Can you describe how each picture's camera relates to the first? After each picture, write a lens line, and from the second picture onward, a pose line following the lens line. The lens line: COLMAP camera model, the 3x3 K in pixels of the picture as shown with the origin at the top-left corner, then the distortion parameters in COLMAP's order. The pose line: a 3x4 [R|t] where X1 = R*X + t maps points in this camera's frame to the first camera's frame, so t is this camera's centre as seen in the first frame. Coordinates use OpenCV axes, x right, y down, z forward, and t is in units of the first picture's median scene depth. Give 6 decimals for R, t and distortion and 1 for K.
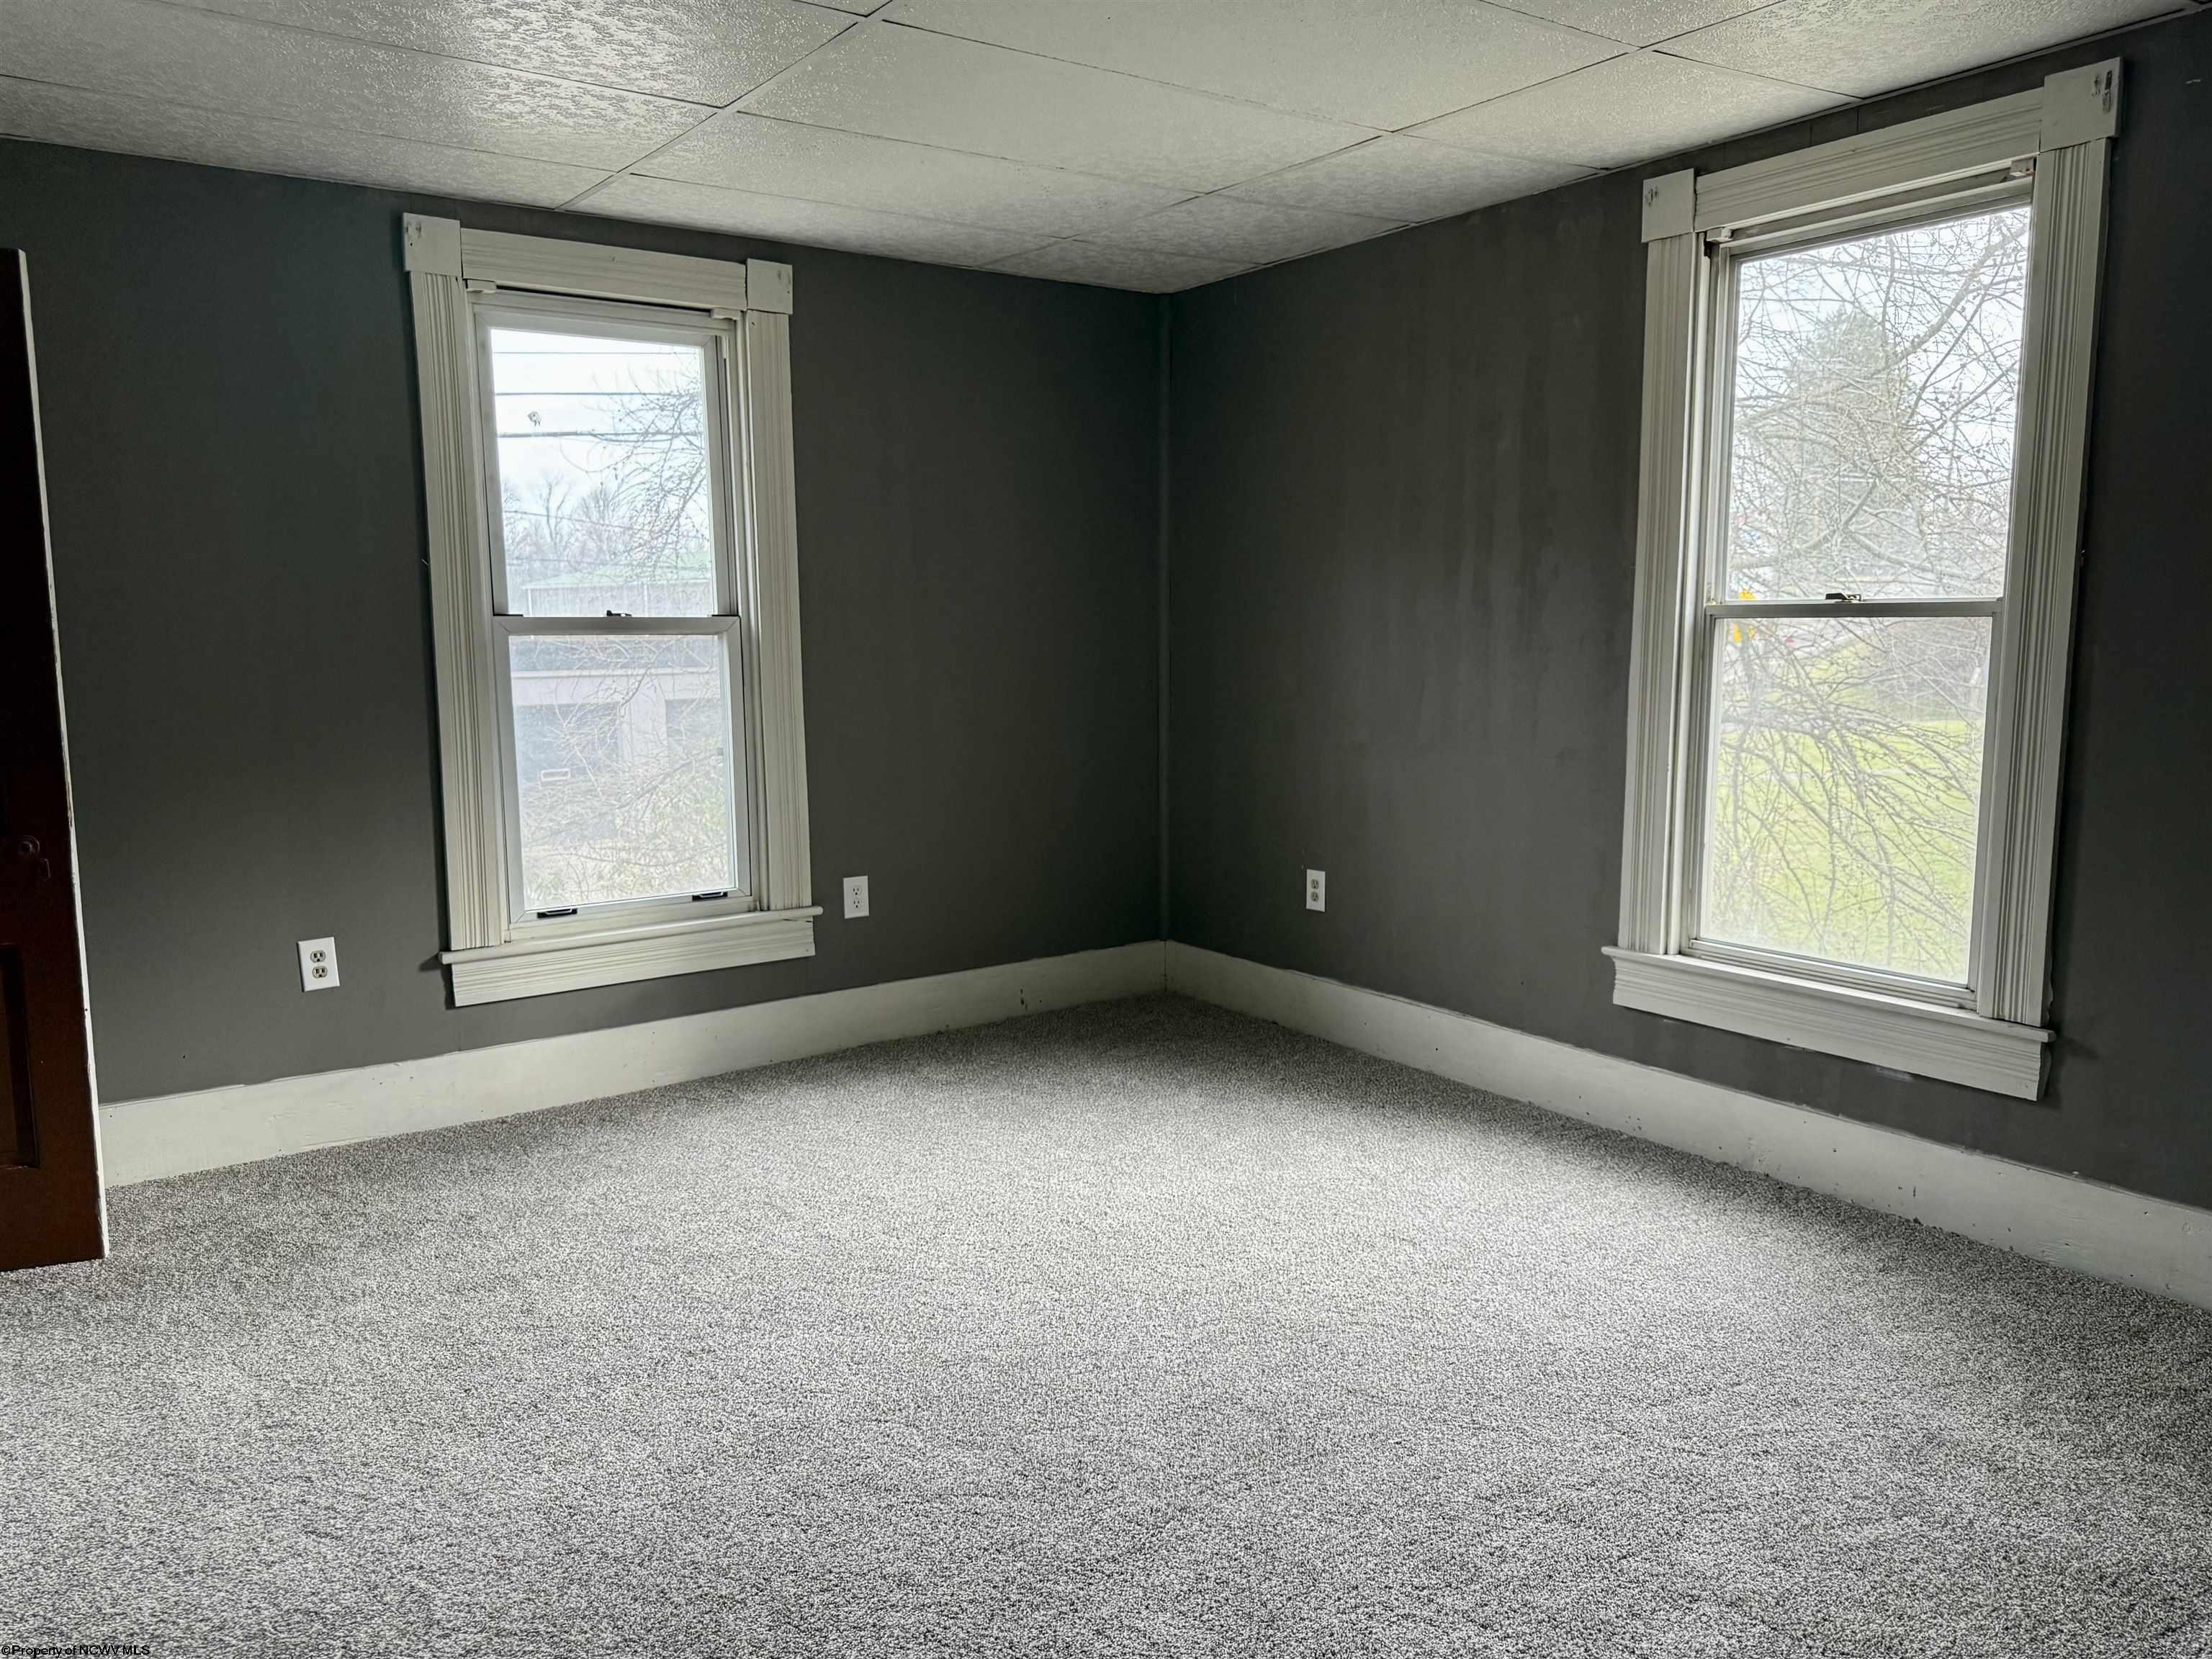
lens RADIAL K [[1578.3, 0, 1106.0], [0, 1578.3, 829.5], [0, 0, 1]] dist [0.004038, -0.026615]
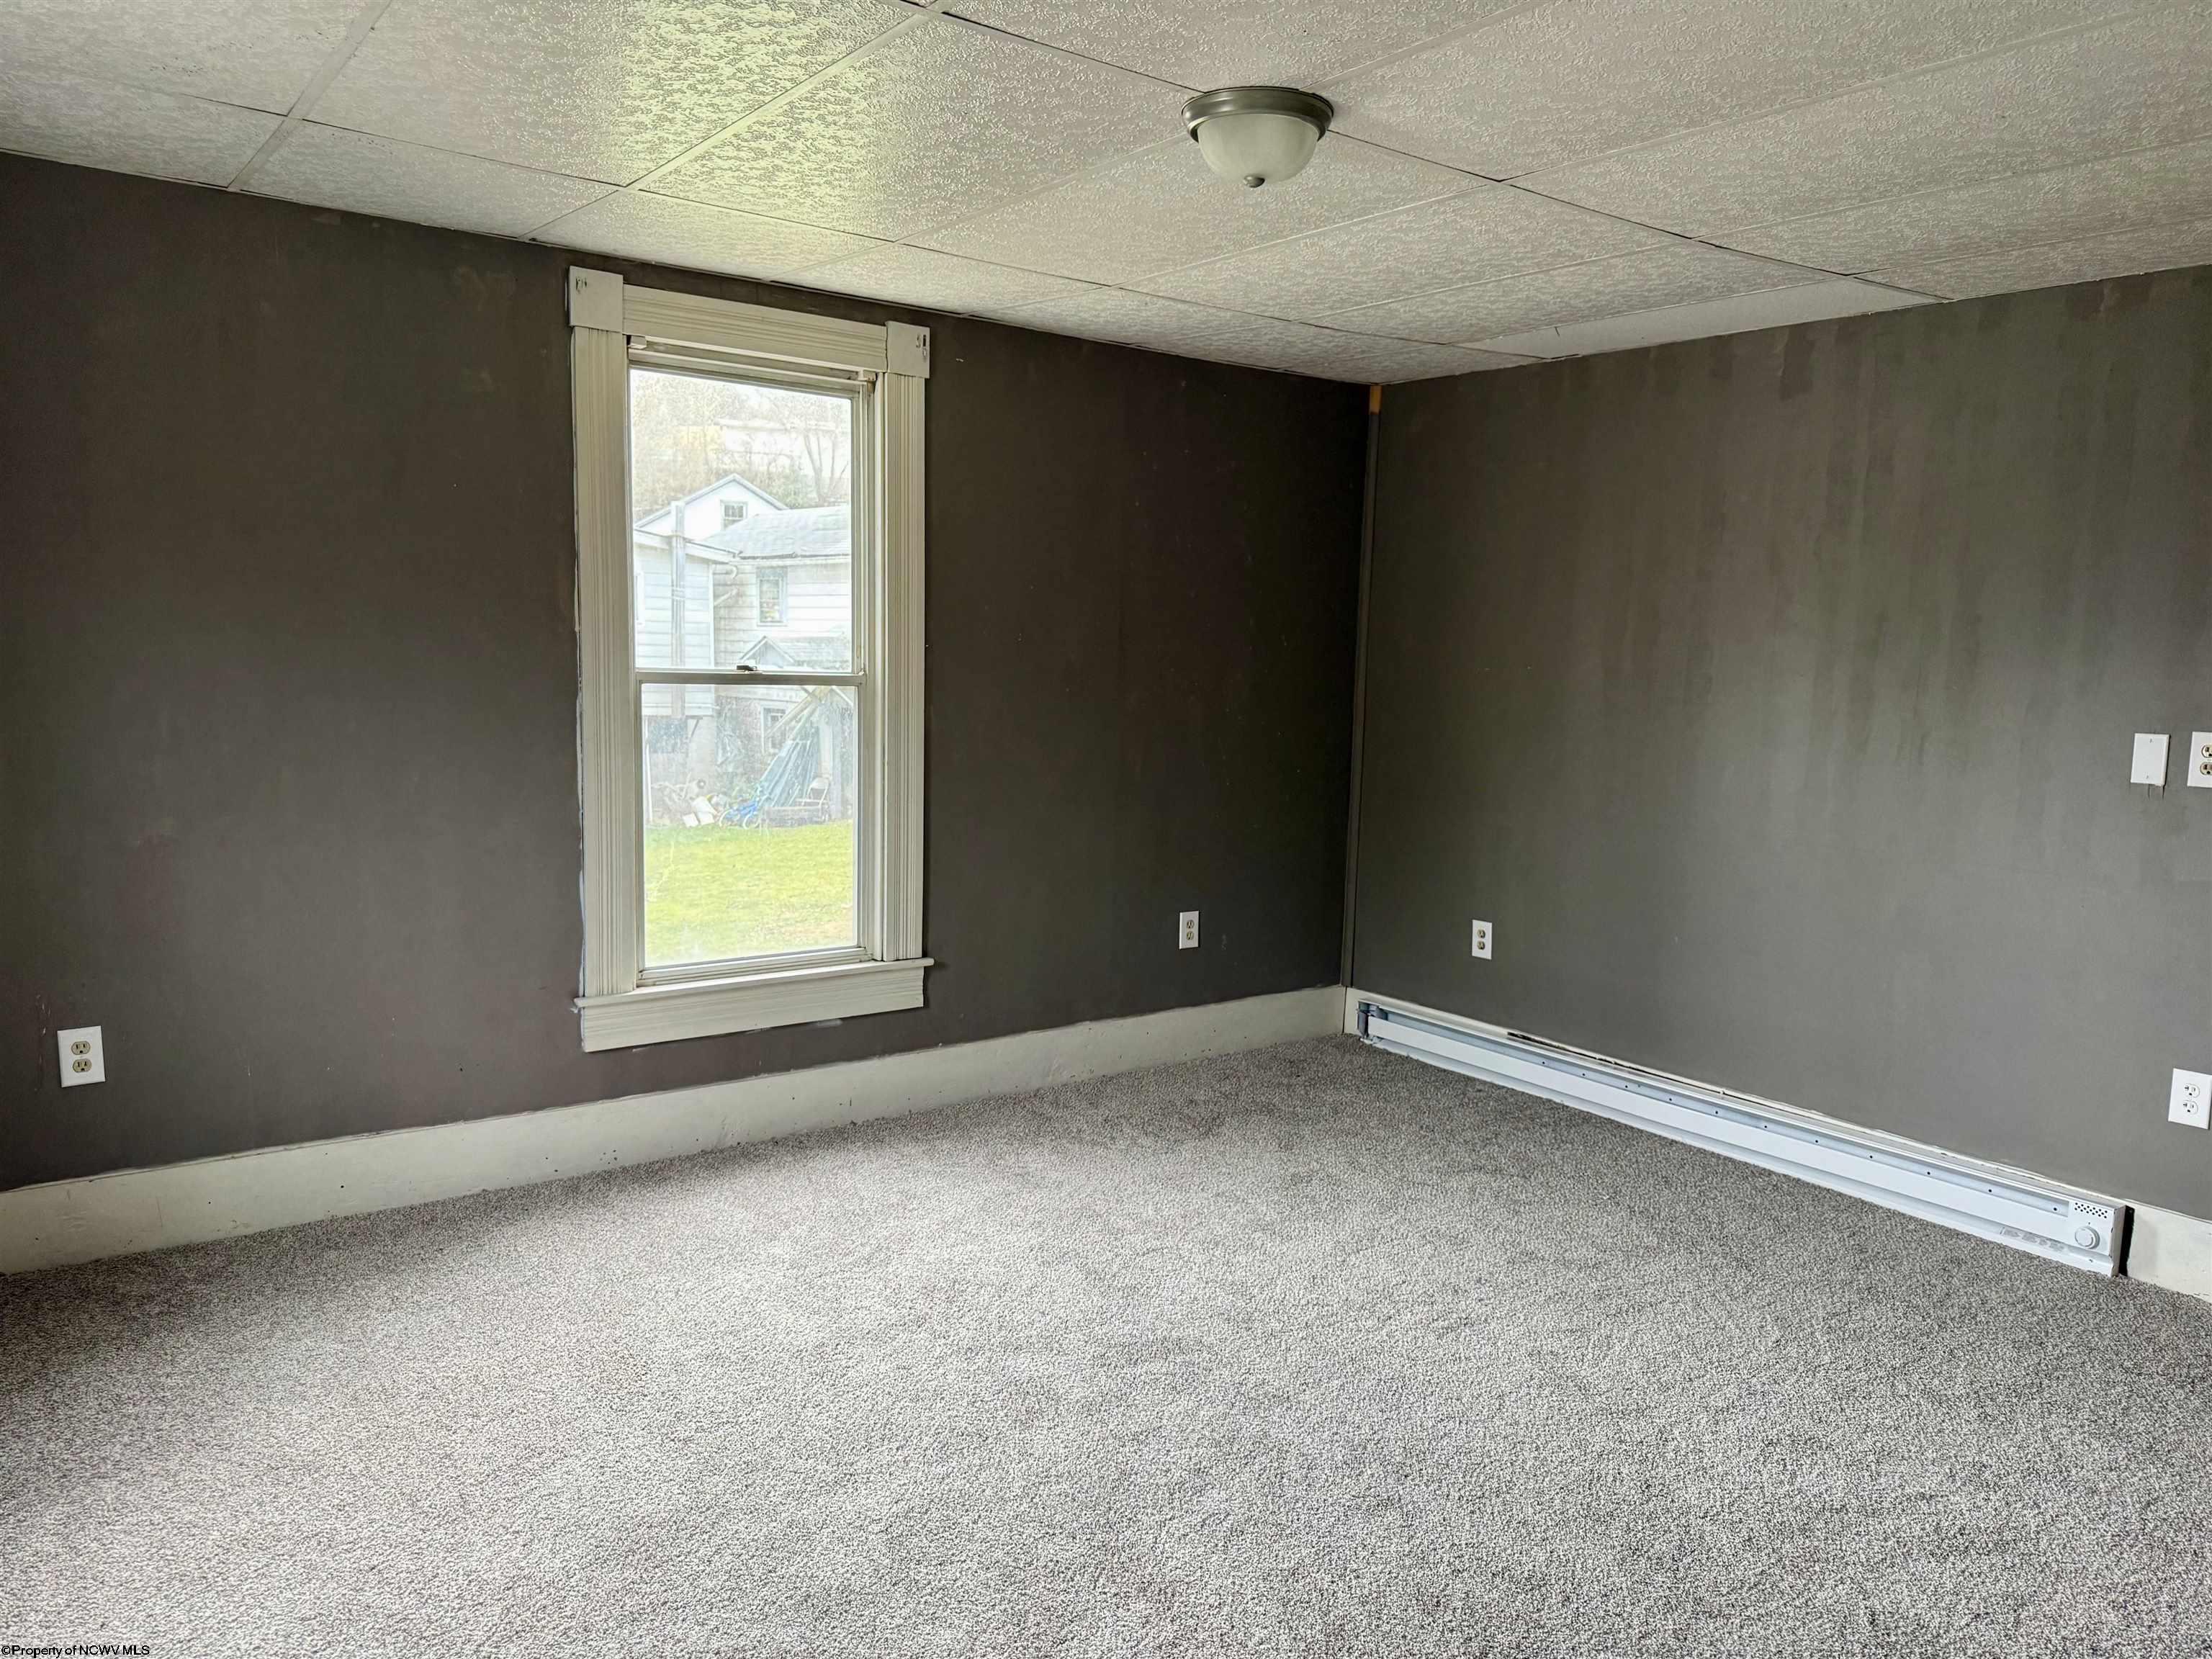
lens RADIAL K [[1545.2, 0, 1103.6], [0, 1545.2, 834.4], [0, 0, 1]] dist [0.117965, -0.182404]
pose [[-0.026713, -0.105846, 0.994024, -0.780369], [0.109174, 0.988122, 0.108152, -0.118167], [-0.993664, 0.111410, -0.014840, 0.740483]]
